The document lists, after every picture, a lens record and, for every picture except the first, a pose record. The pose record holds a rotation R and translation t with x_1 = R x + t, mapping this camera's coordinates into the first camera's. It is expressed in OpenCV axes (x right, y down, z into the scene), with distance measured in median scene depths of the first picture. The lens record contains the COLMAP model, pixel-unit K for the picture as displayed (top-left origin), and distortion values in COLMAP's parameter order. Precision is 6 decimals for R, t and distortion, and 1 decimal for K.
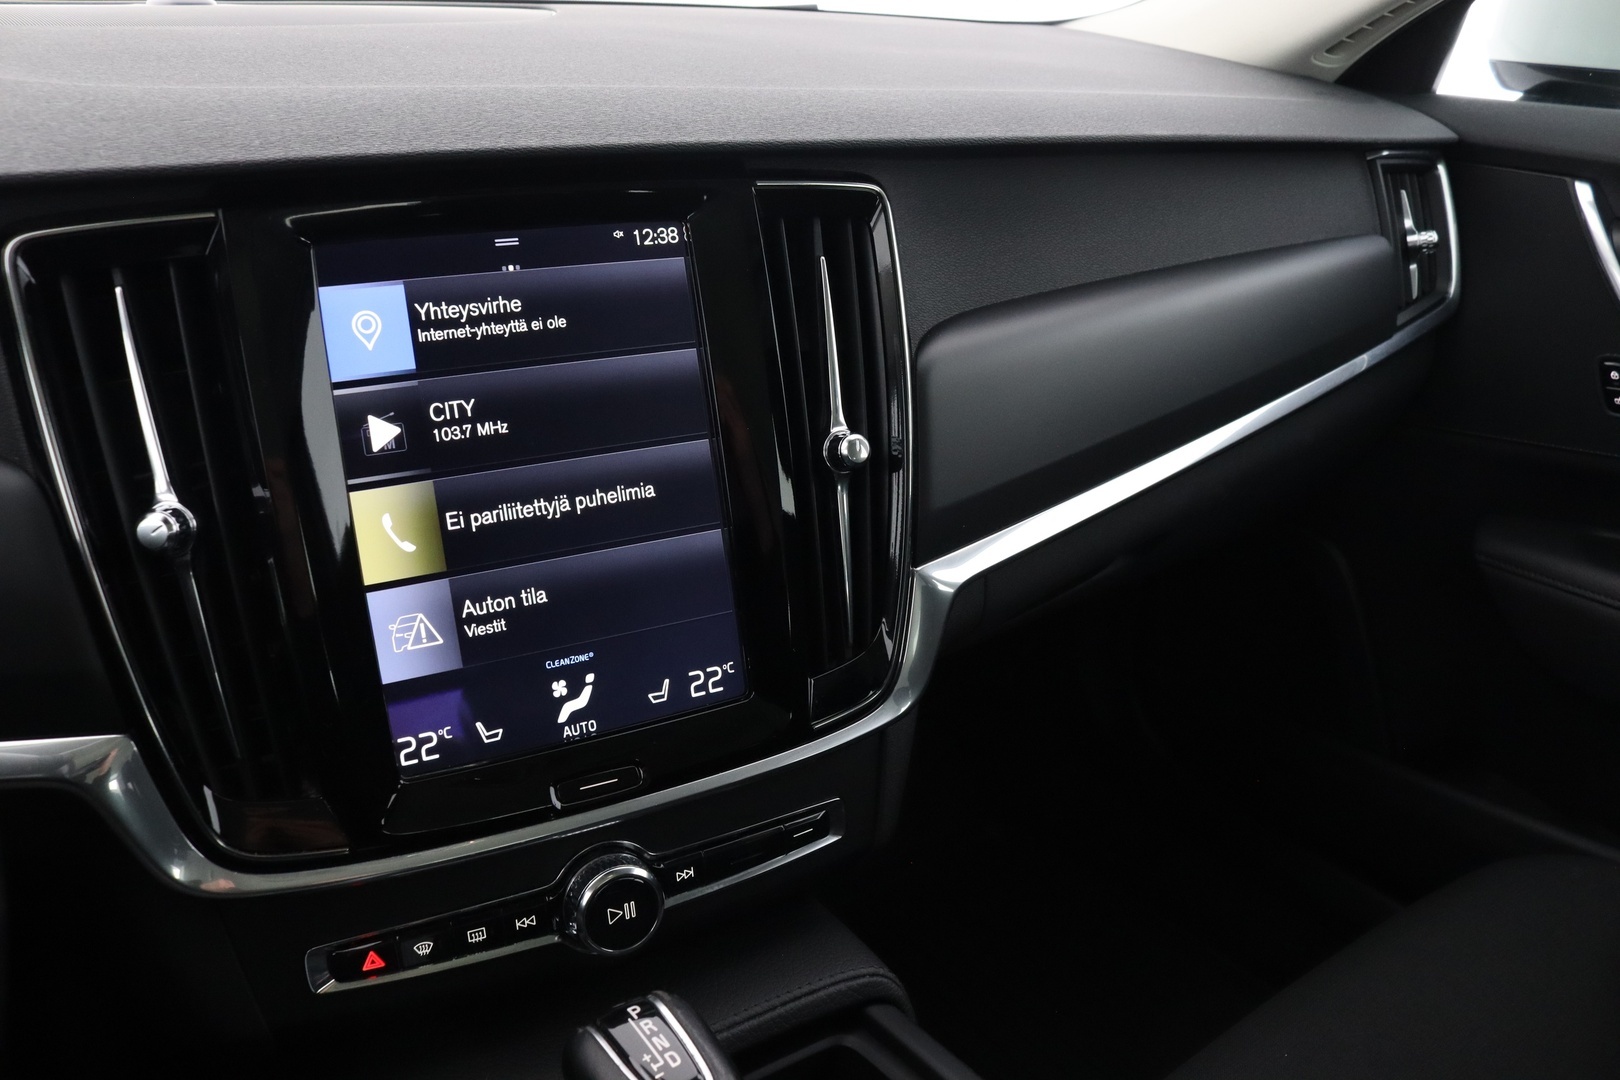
lens RADIAL K [[1336.1, 0, 801.6], [0, 1336.1, 554.3], [0, 0, 1]] dist [-0.161258, 0.116318]
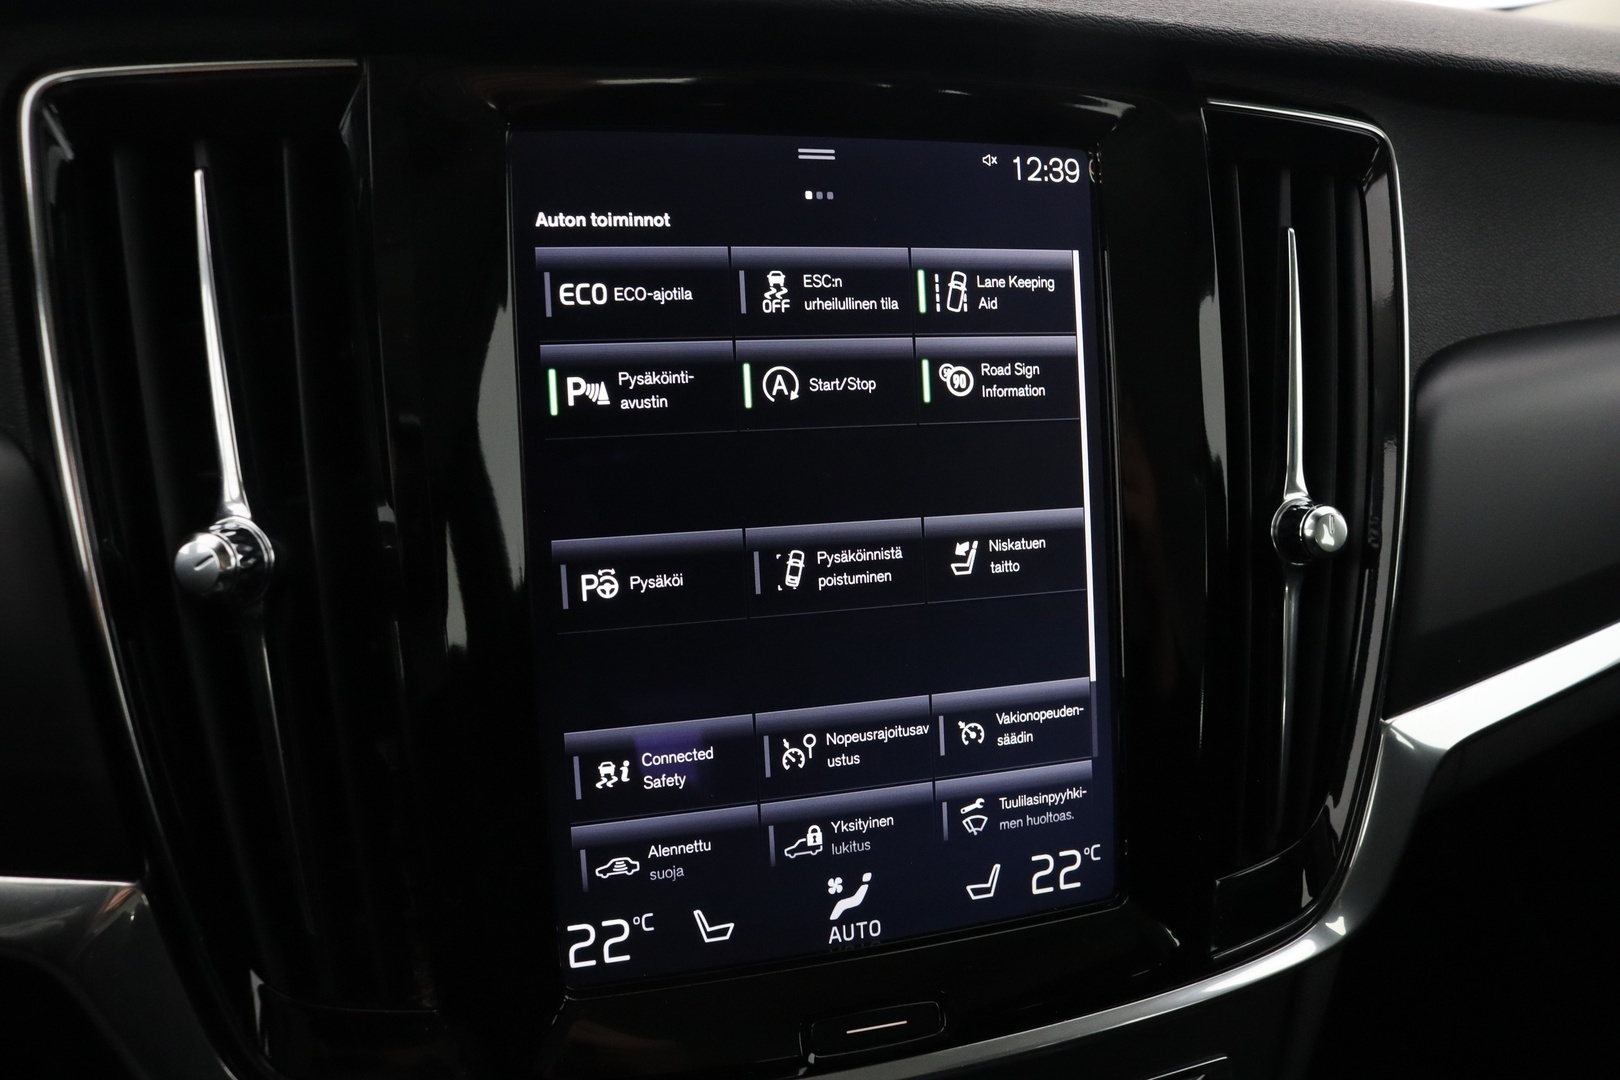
lens RADIAL K [[1336.1, 0, 801.1], [0, 1336.1, 557.2], [0, 0, 1]] dist [-0.161258, 0.116318]
pose [[0.976749, 0.093626, -0.192863, -0.088101], [-0.099976, 0.994714, -0.023436, -0.028808], [0.189650, 0.042172, 0.980946, 0.372684]]
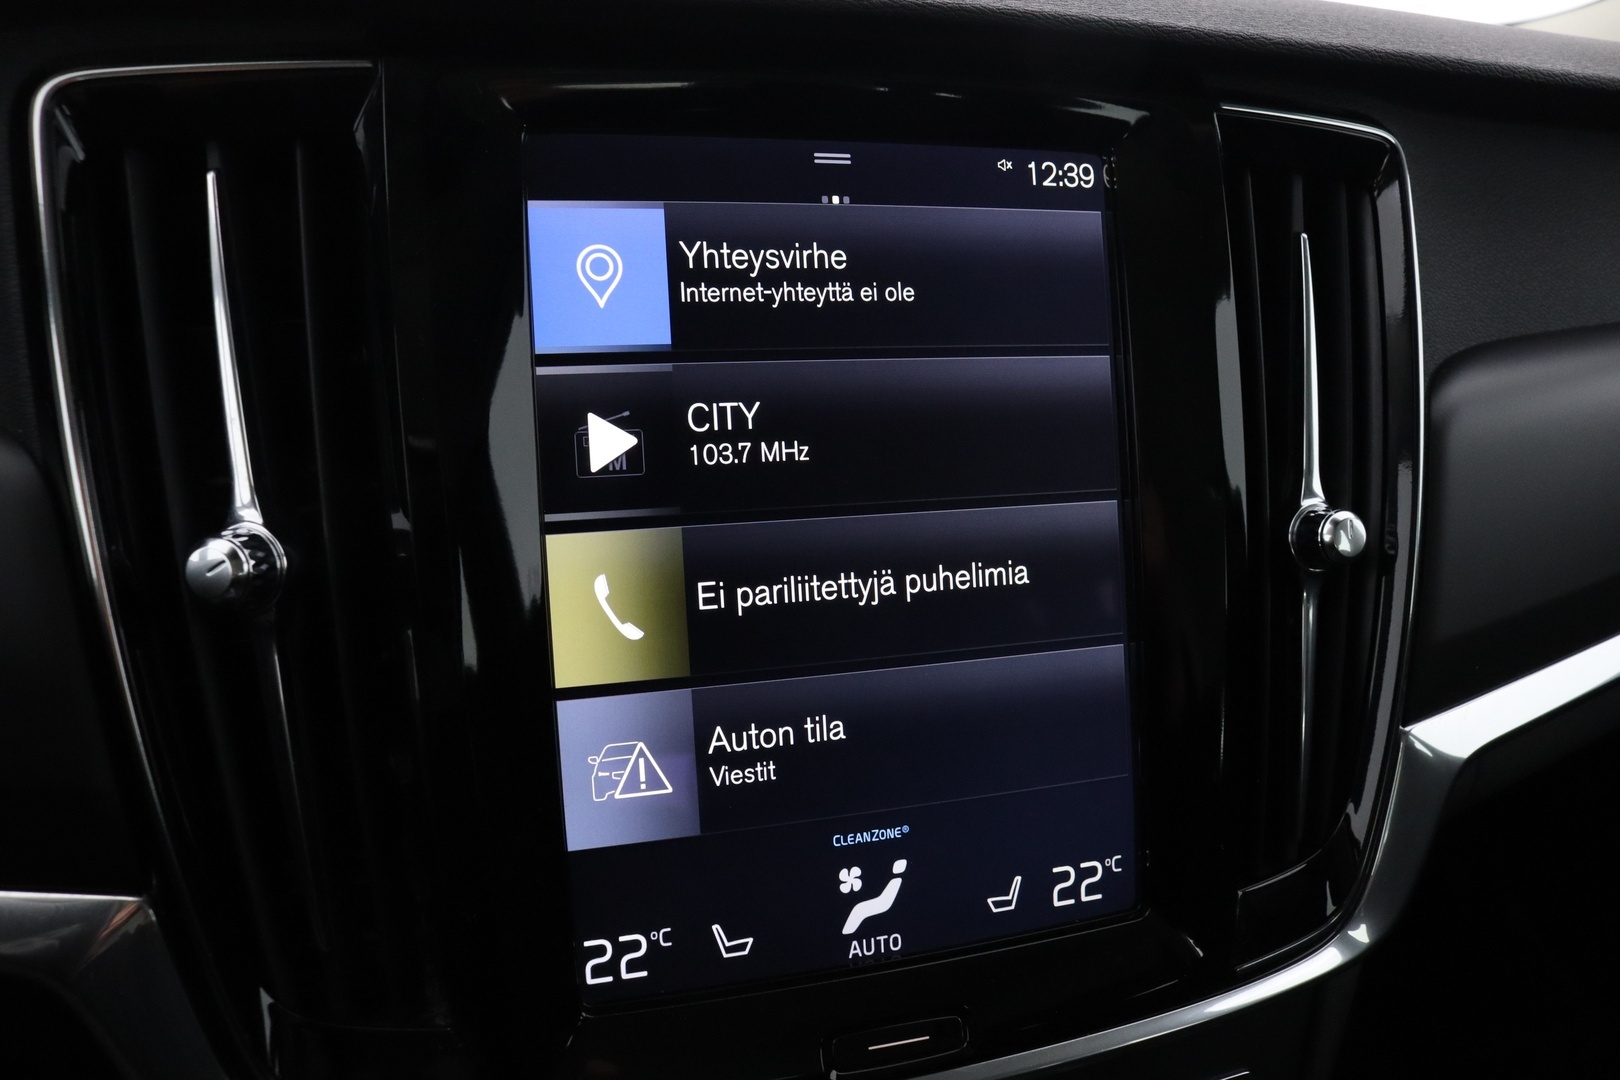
lens RADIAL K [[1336.1, 0, 796.3], [0, 1336.1, 547.7], [0, 0, 1]] dist [-0.161258, 0.116318]
pose [[0.978581, 0.082957, -0.188406, -0.103218], [-0.094109, 0.994254, -0.051019, -0.018703], [0.183091, 0.067657, 0.980765, 0.378563]]
